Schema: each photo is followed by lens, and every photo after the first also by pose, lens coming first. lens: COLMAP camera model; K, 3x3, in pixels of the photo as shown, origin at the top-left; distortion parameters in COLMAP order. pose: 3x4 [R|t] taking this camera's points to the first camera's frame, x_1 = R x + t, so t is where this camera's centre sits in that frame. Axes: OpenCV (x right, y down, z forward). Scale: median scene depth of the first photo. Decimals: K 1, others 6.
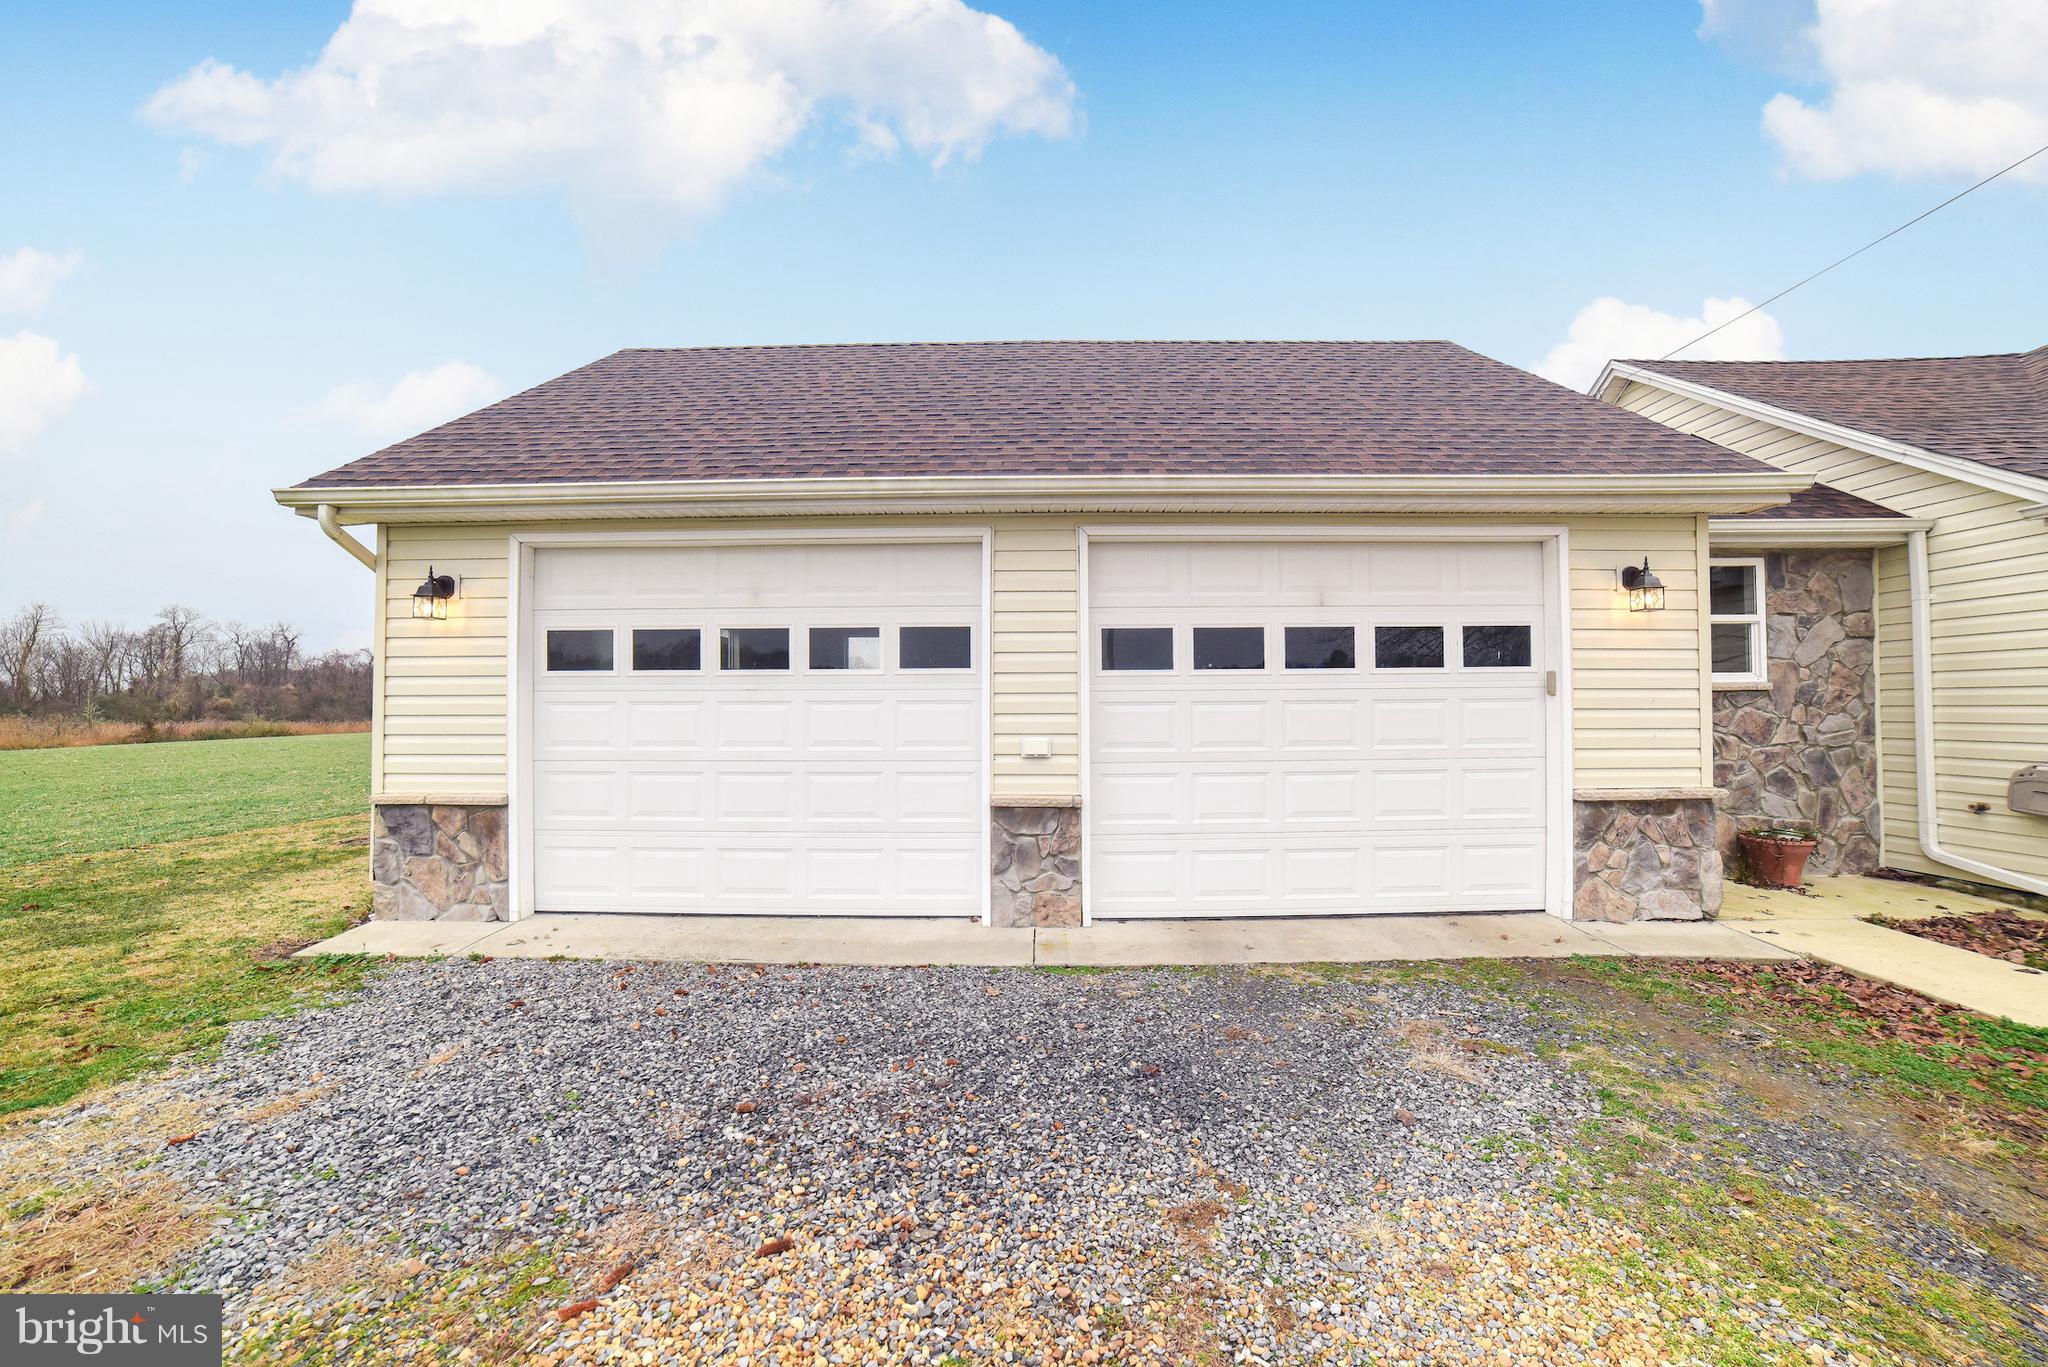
lens RADIAL K [[811.6, 0, 1034.3], [0, 811.6, 687.2], [0, 0, 1]] dist [-0.085257, 0.040766]
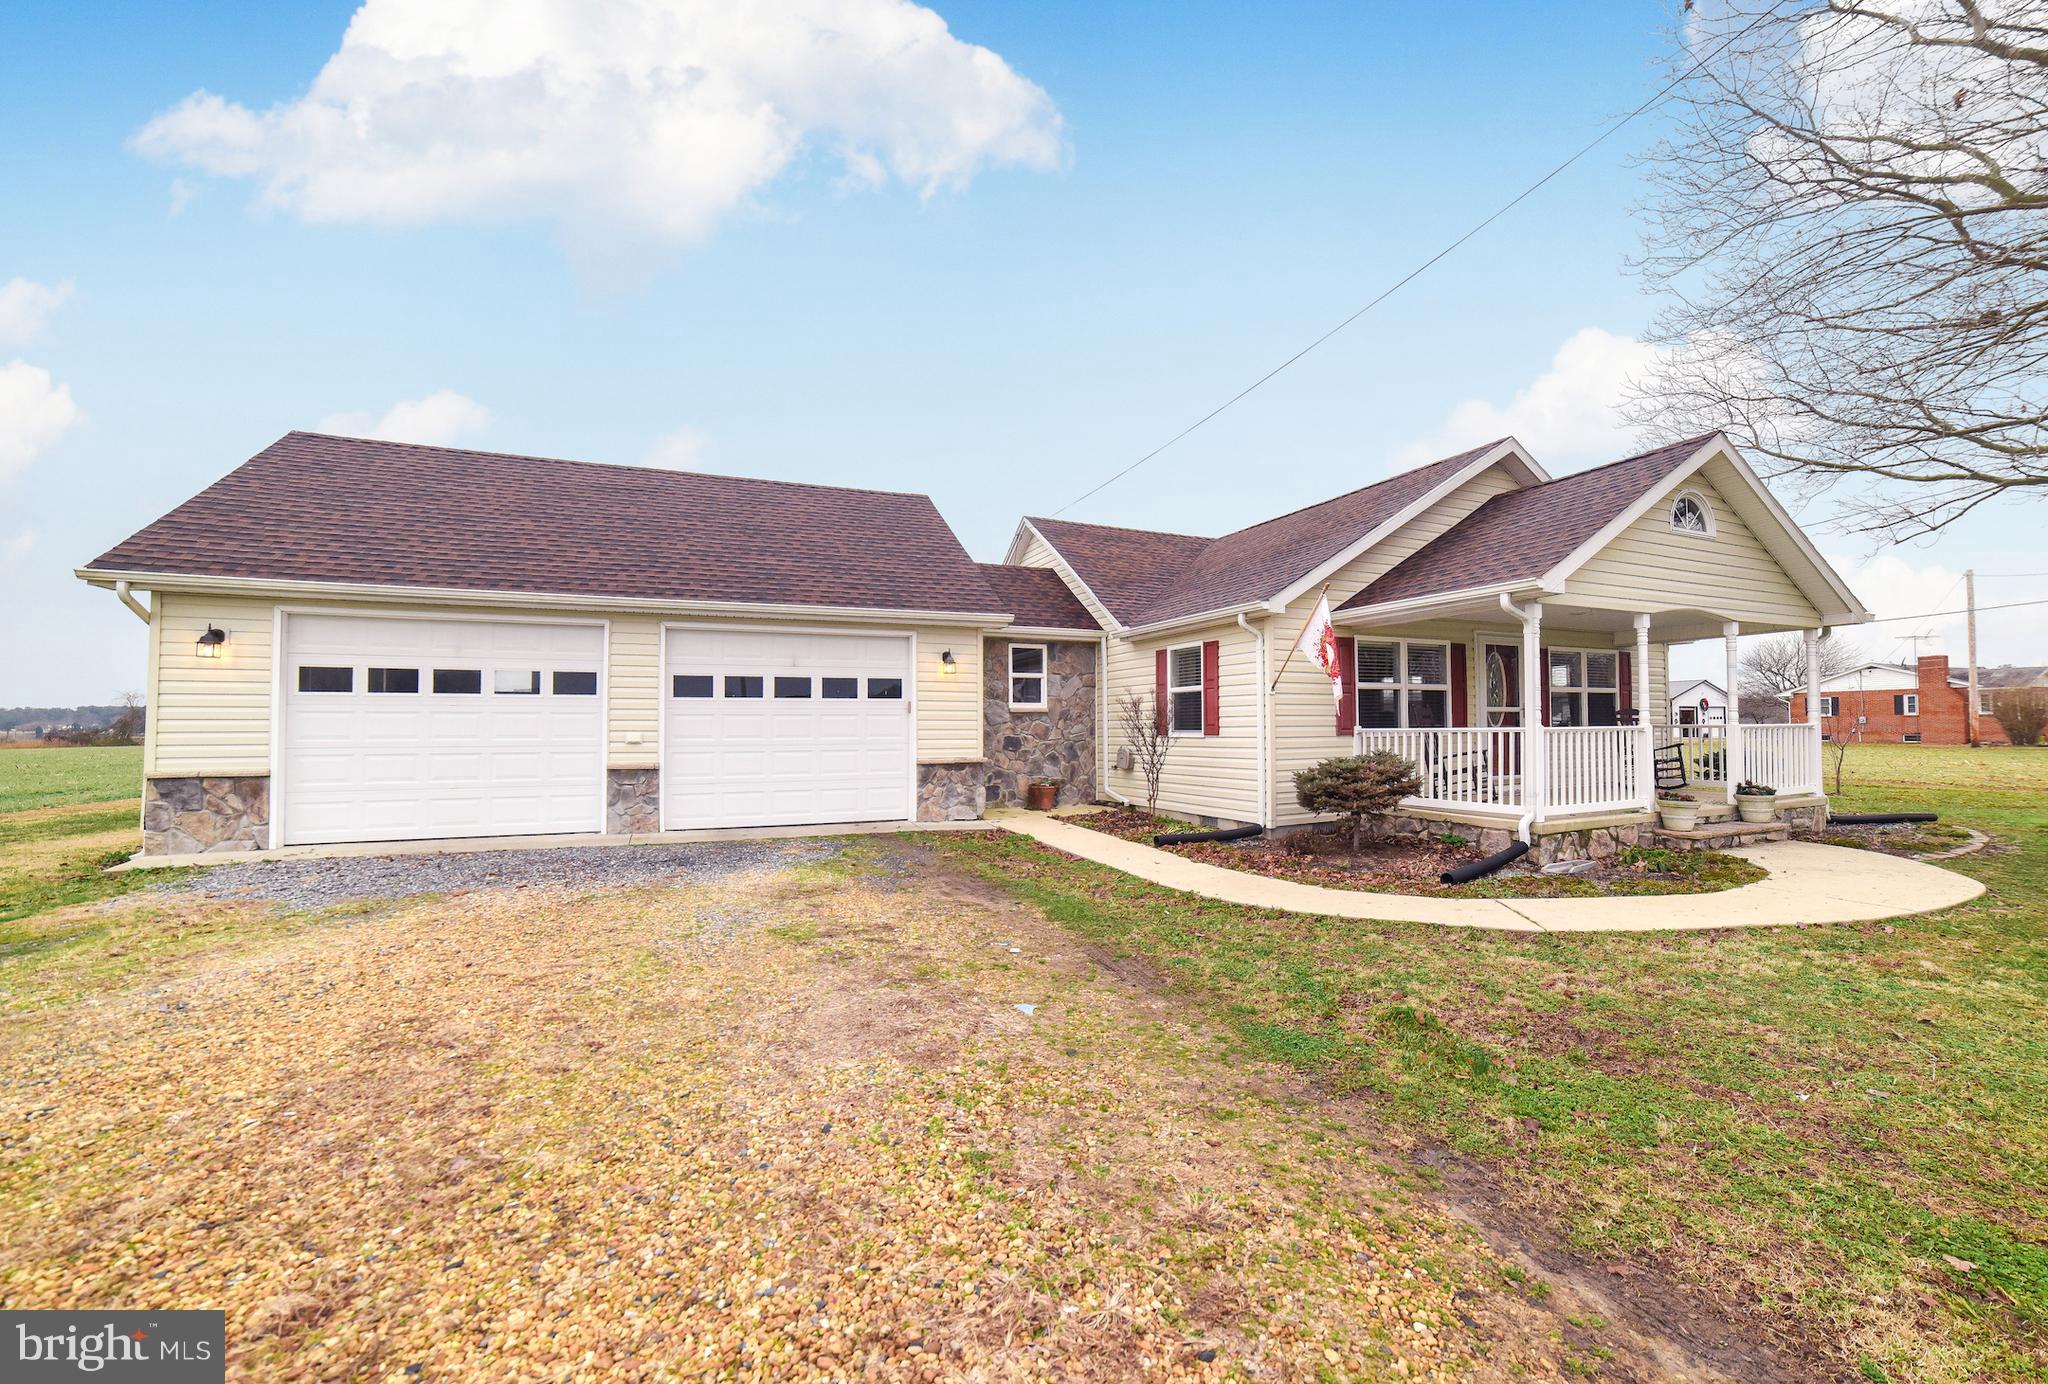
lens RADIAL K [[825.2, 0, 1044.3], [0, 825.2, 701.5], [0, 0, 1]] dist [-0.081767, 0.040672]
pose [[0.910221, 0.014384, 0.413873, 0.087331], [-0.009684, 0.999863, -0.013452, 0.005573], [-0.414009, 0.008237, 0.910235, -1.072595]]
